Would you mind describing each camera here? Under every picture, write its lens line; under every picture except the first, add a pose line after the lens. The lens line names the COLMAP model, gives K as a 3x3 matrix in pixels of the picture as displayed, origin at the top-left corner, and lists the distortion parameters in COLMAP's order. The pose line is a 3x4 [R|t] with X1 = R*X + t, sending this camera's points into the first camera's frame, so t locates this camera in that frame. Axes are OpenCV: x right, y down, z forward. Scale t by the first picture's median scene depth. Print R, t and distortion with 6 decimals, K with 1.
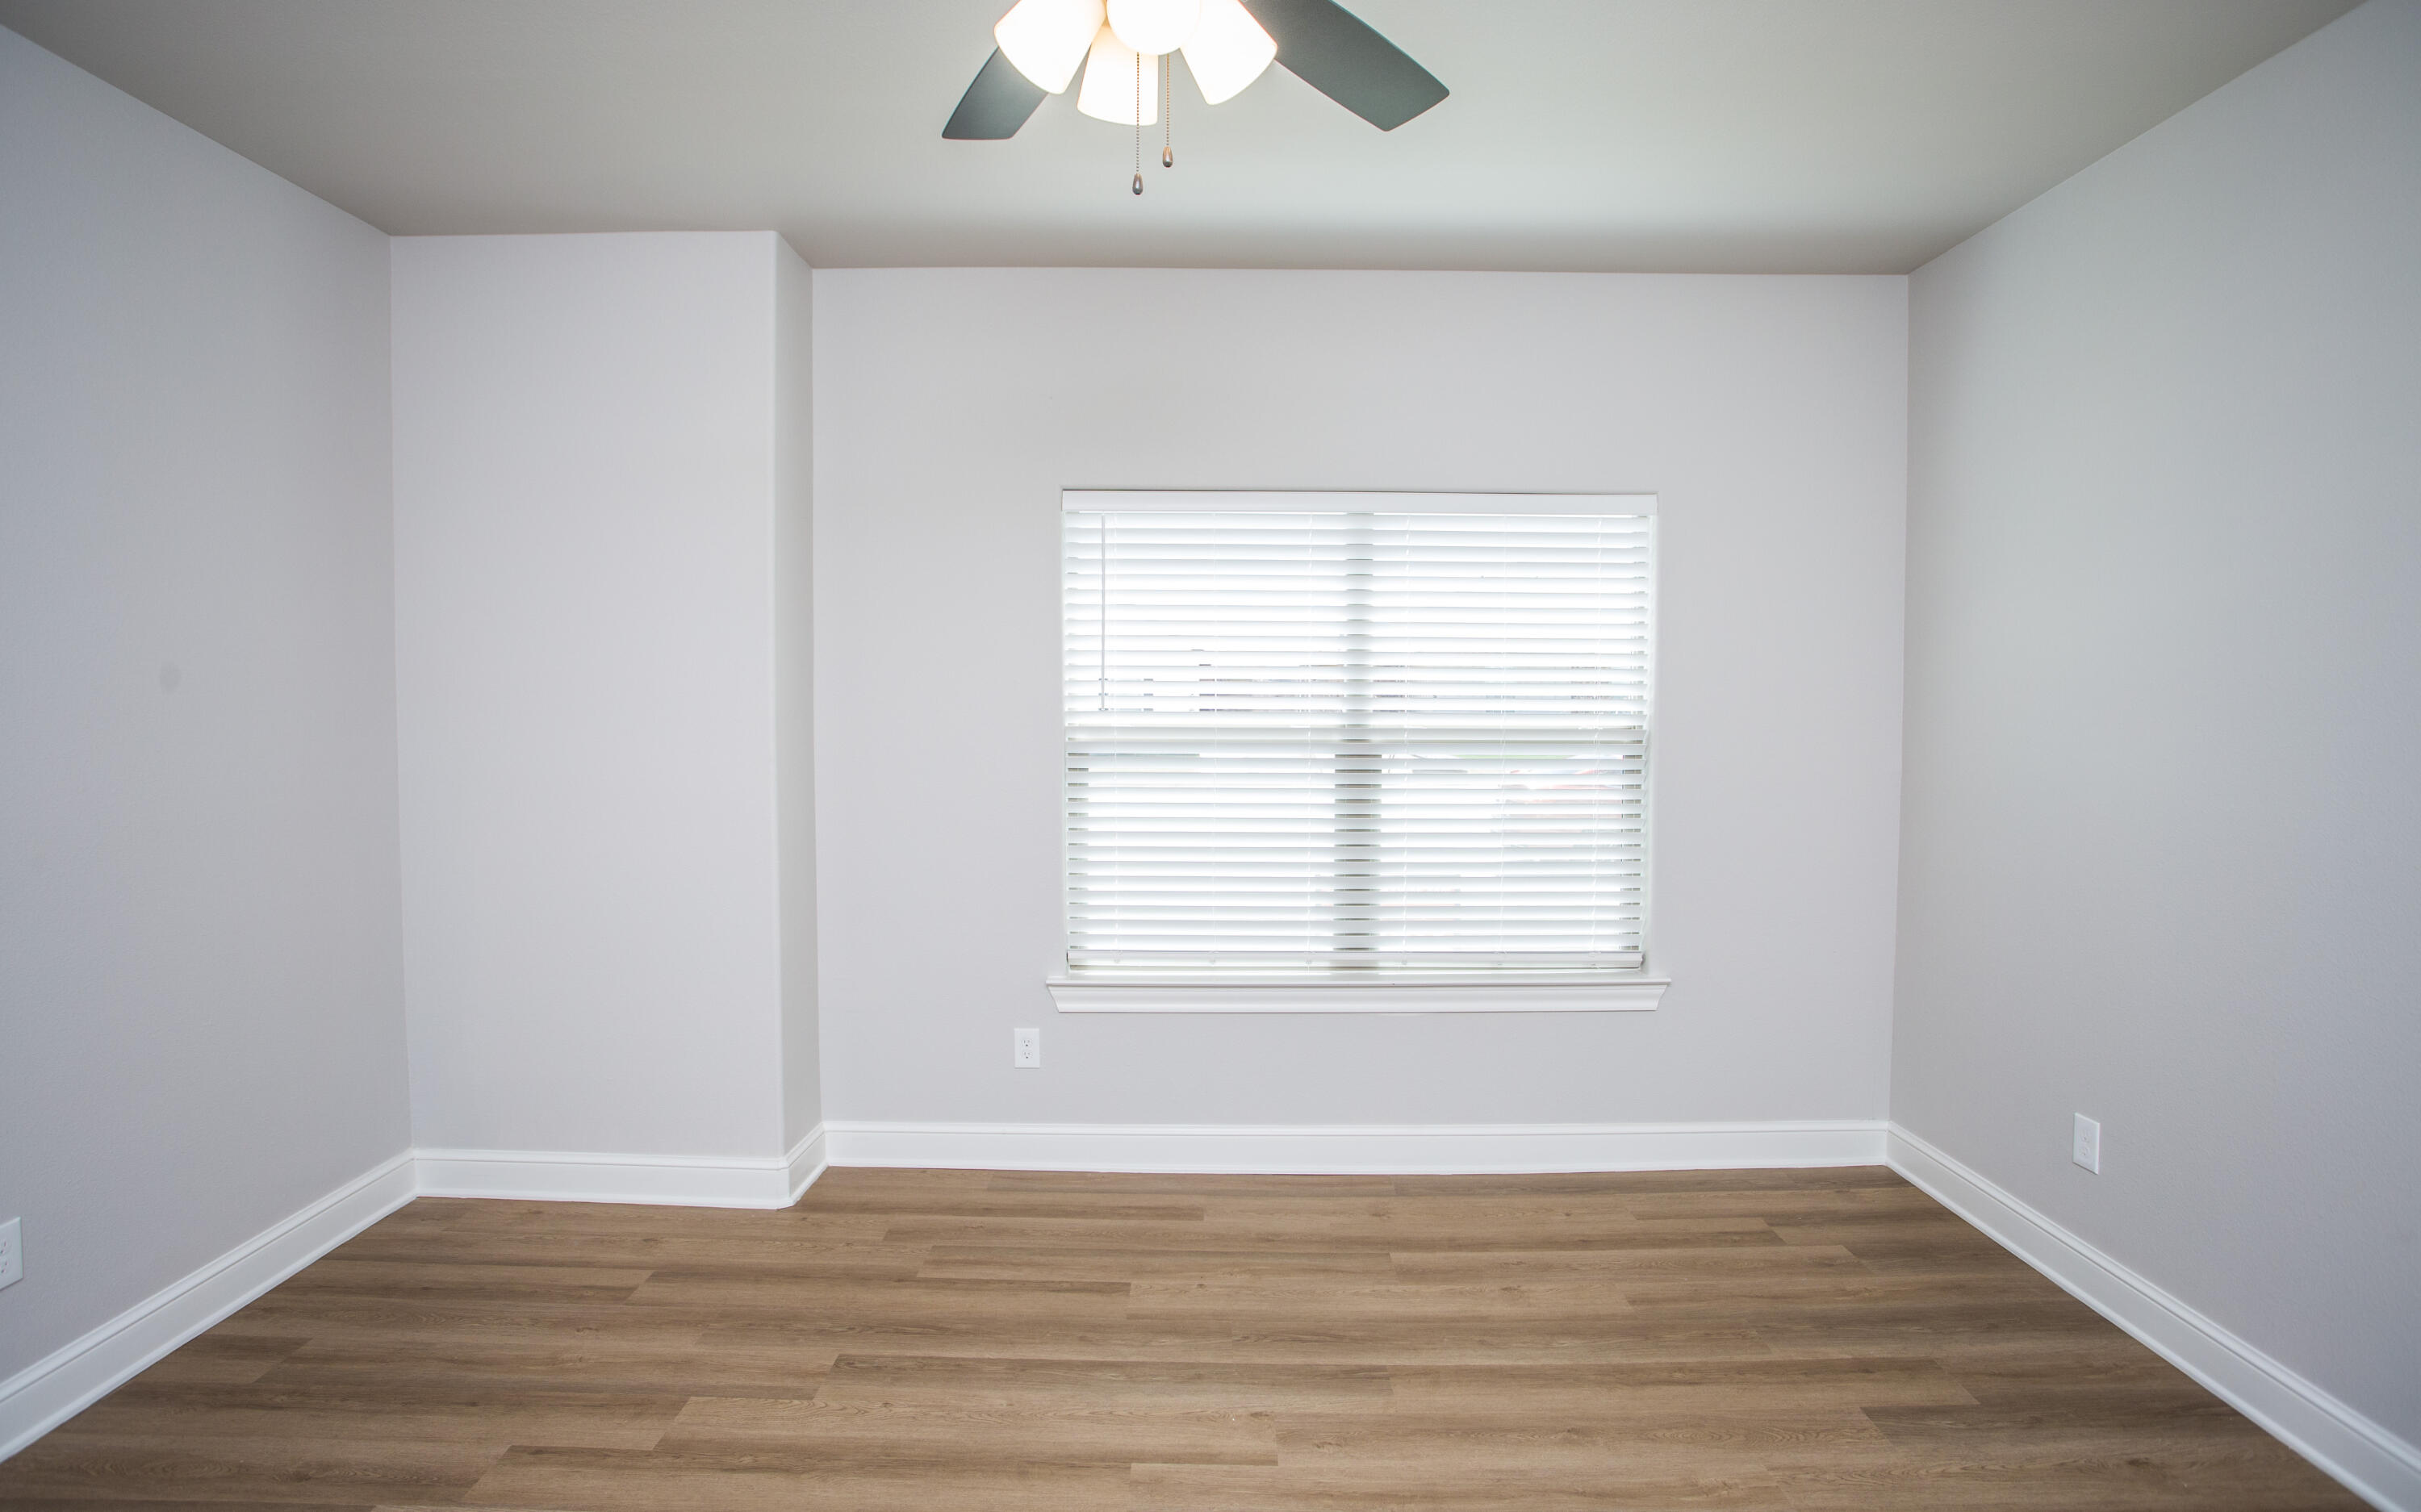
lens RADIAL K [[1179.9, 0, 1201.6], [0, 1179.9, 750.5], [0, 0, 1]] dist [-0.047885, 0.017133]
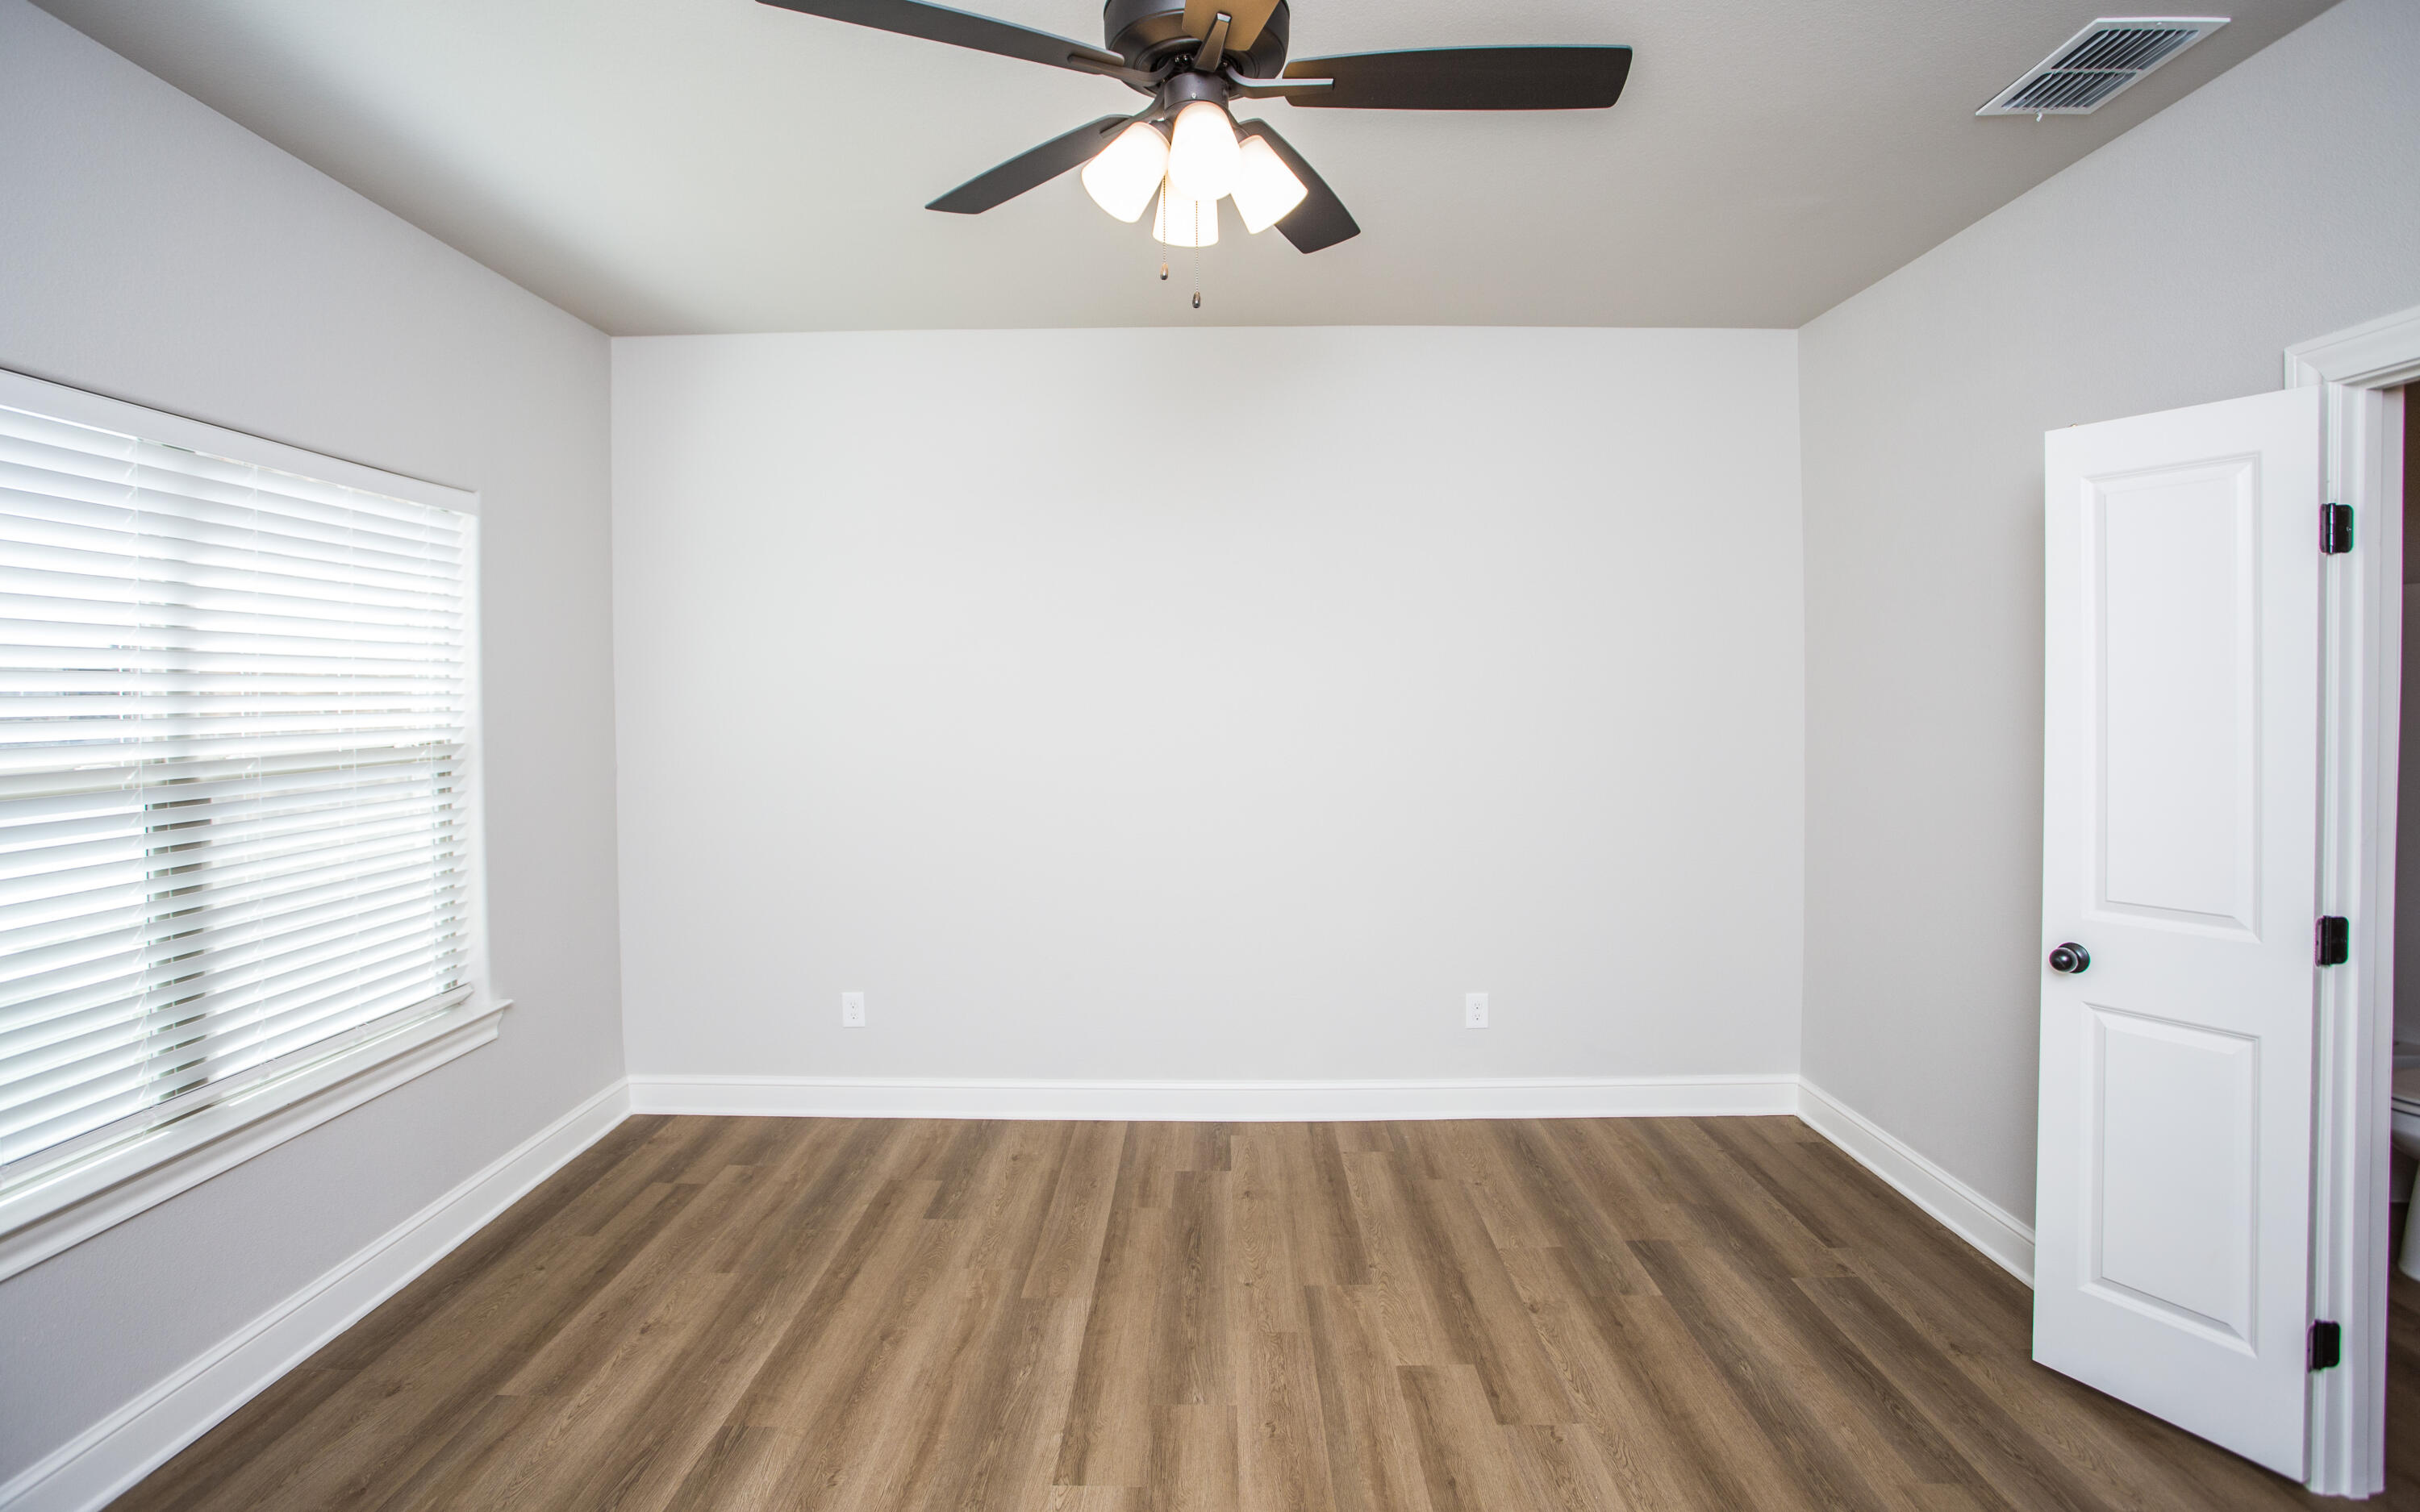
lens RADIAL K [[1172.1, 0, 1193.0], [0, 1172.1, 708.4], [0, 0, 1]] dist [-0.066702, 0.025792]
pose [[0.013235, -0.017567, 0.999758, -0.559678], [0.050670, 0.998573, 0.016876, -0.034284], [-0.998628, 0.050434, 0.014106, 0.436547]]
